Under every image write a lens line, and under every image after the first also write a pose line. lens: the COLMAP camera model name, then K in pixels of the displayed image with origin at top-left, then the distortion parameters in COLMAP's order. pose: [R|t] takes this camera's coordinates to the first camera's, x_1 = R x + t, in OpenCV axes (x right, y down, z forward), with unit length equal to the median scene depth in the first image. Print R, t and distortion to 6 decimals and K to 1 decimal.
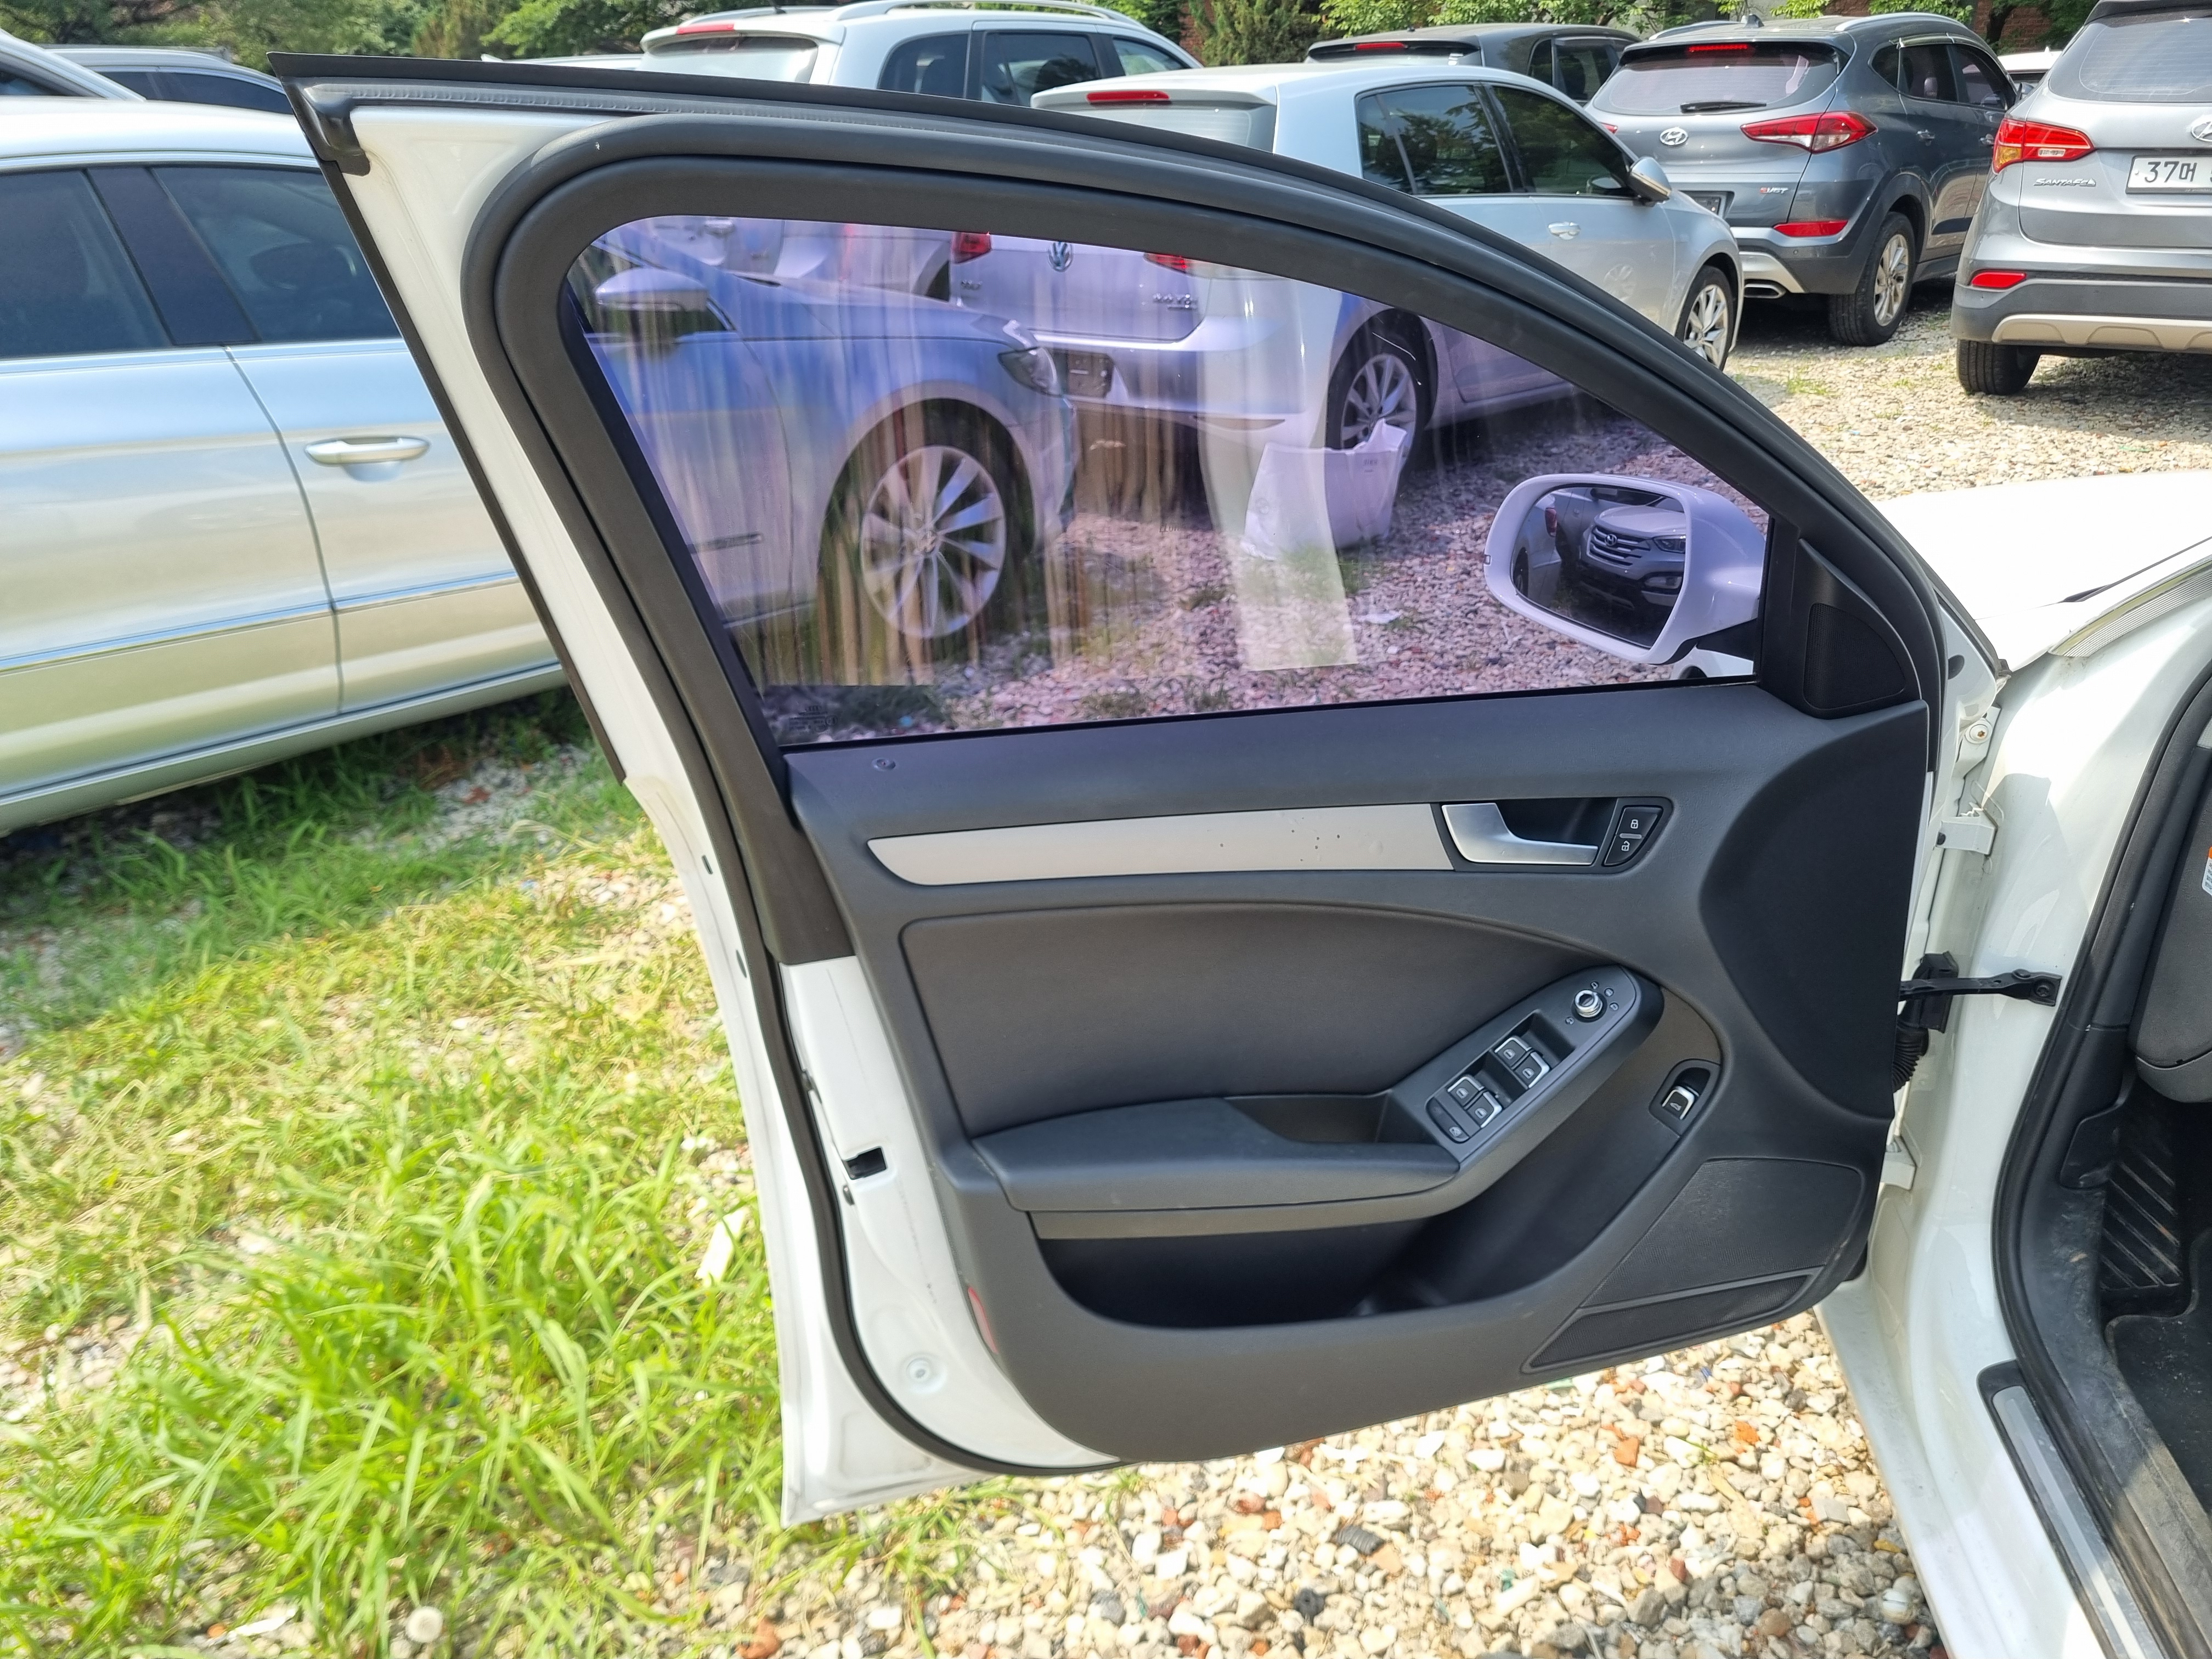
lens RADIAL K [[1714.3, 0, 1056.4], [0, 1714.3, 824.0], [0, 0, 1]] dist [0.035750, -0.044139]
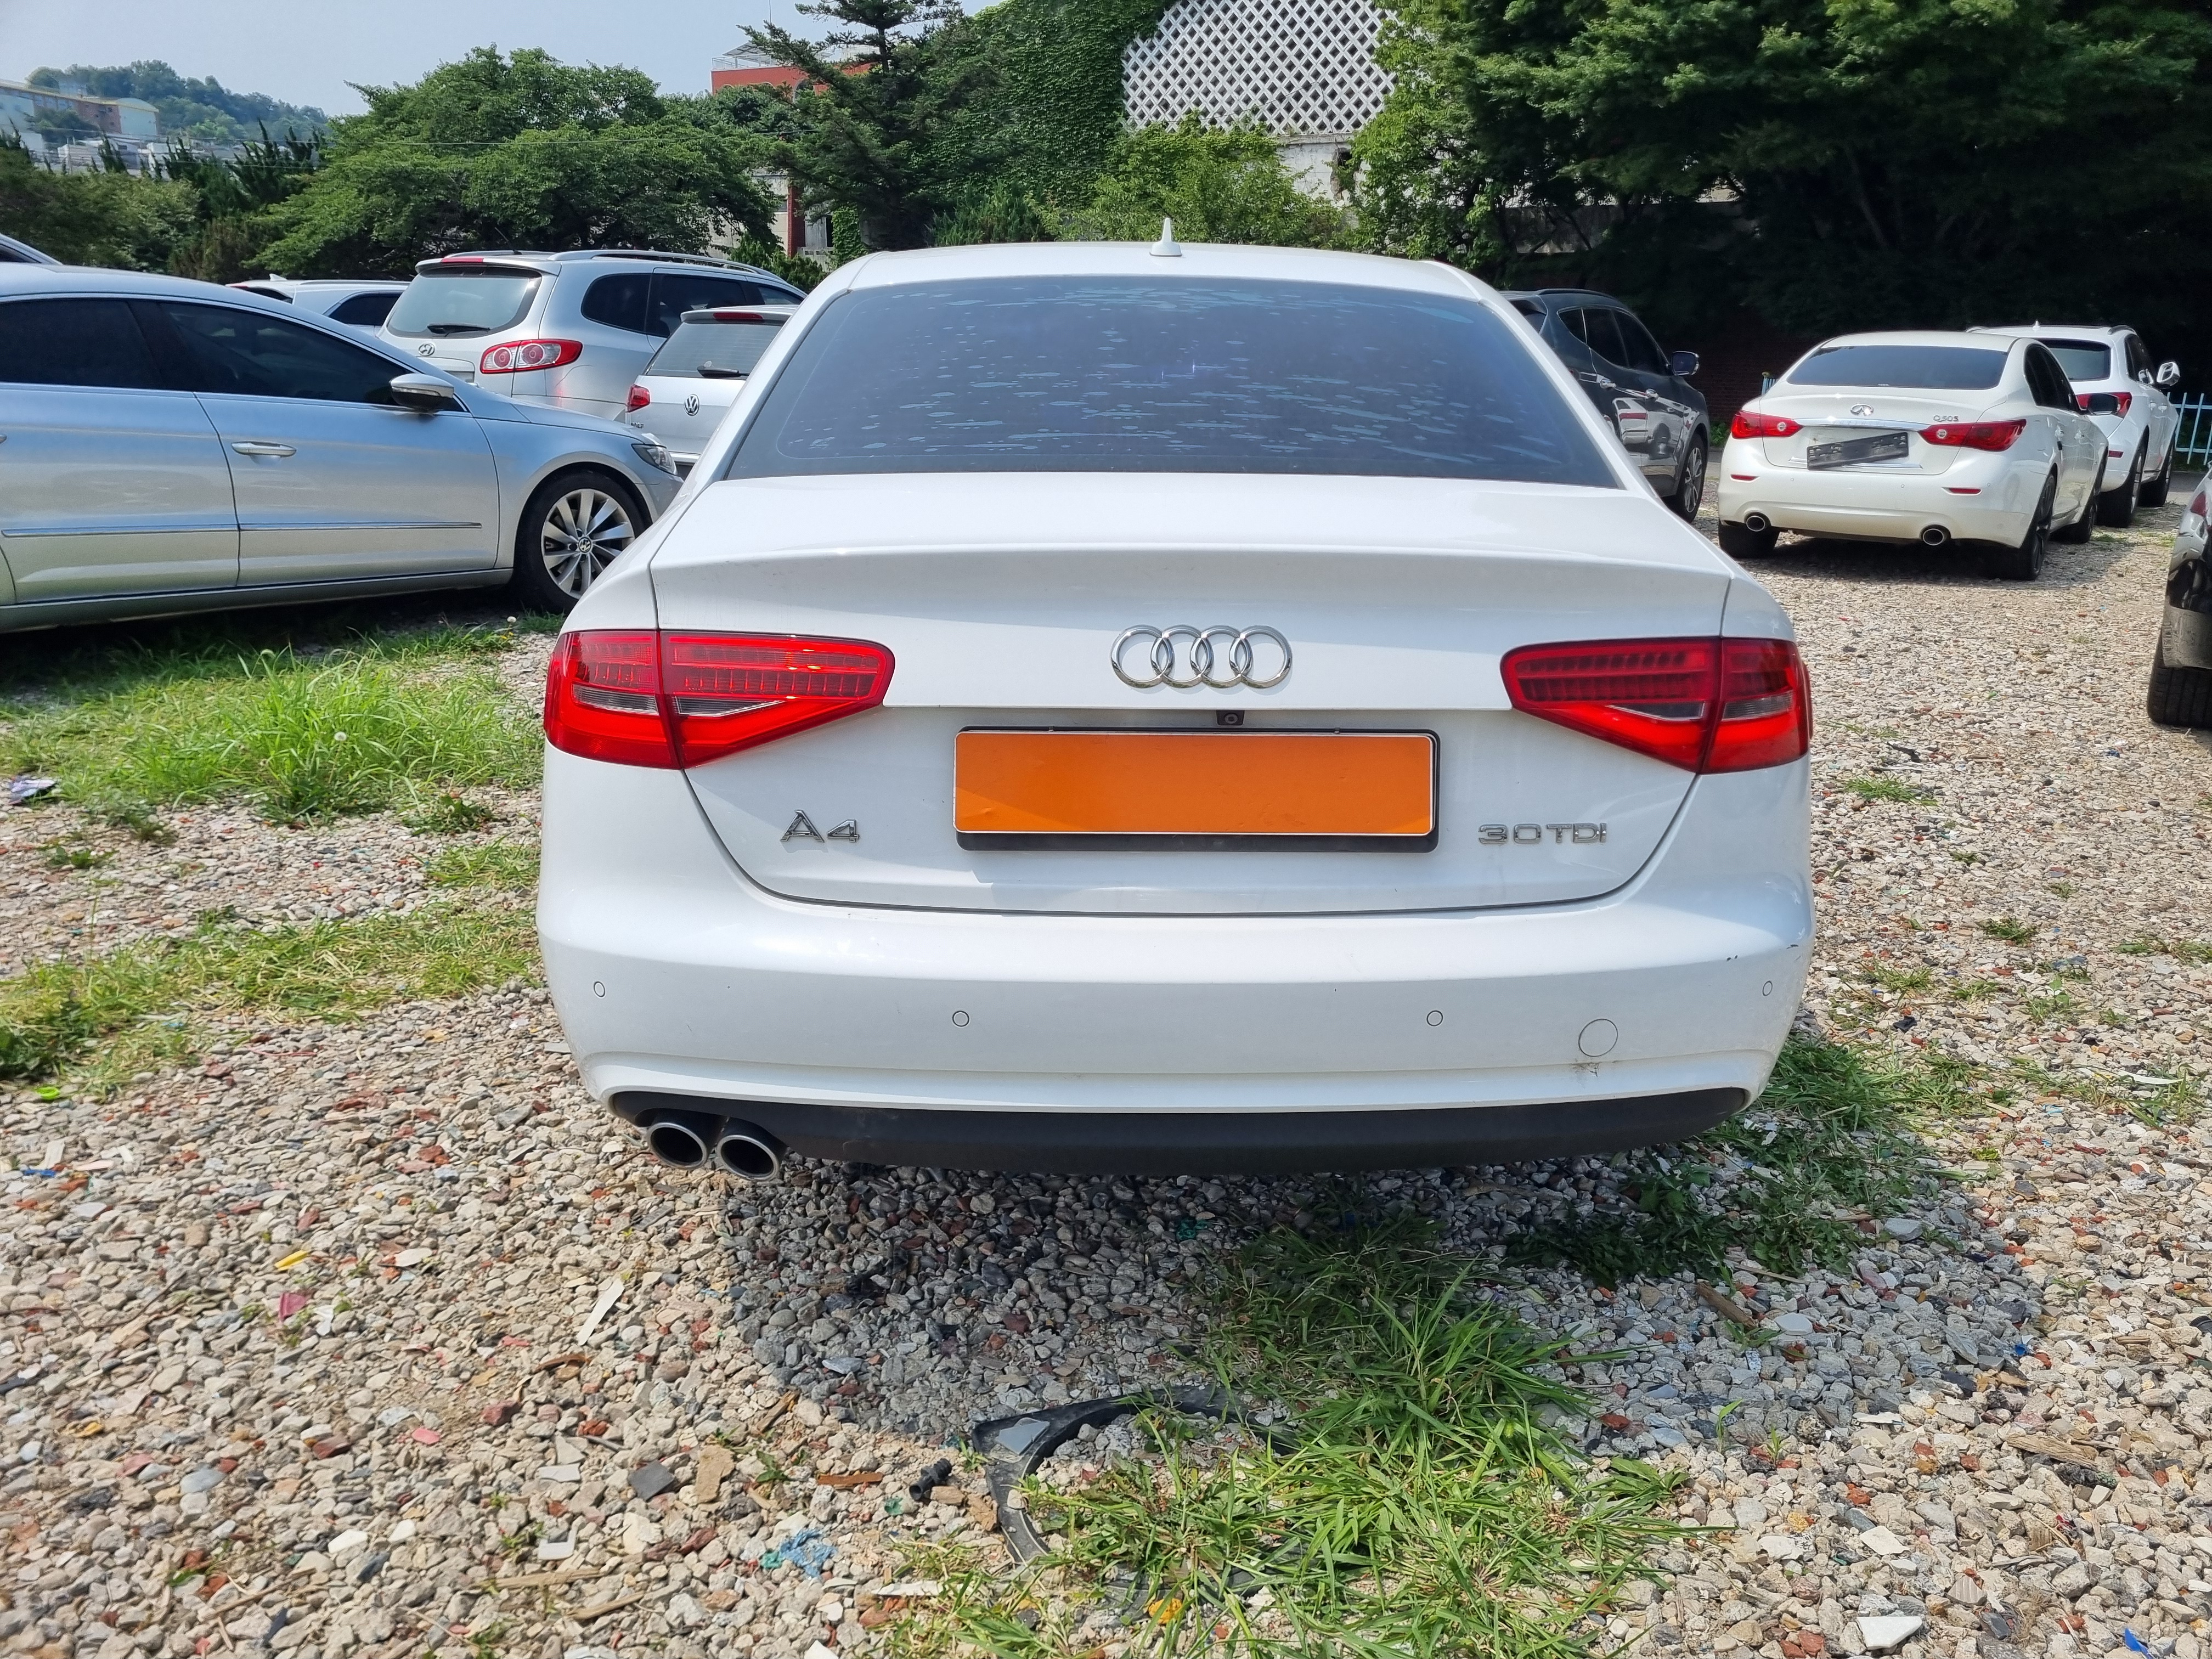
lens RADIAL K [[1714.3, 0, 1118.3], [0, 1714.3, 835.2], [0, 0, 1]] dist [0.035750, -0.044139]
pose [[0.985182, 0.009061, 0.171271, 0.097793], [0.013589, 0.991340, -0.130612, 0.218569], [-0.170972, 0.131004, 0.976528, -0.453683]]
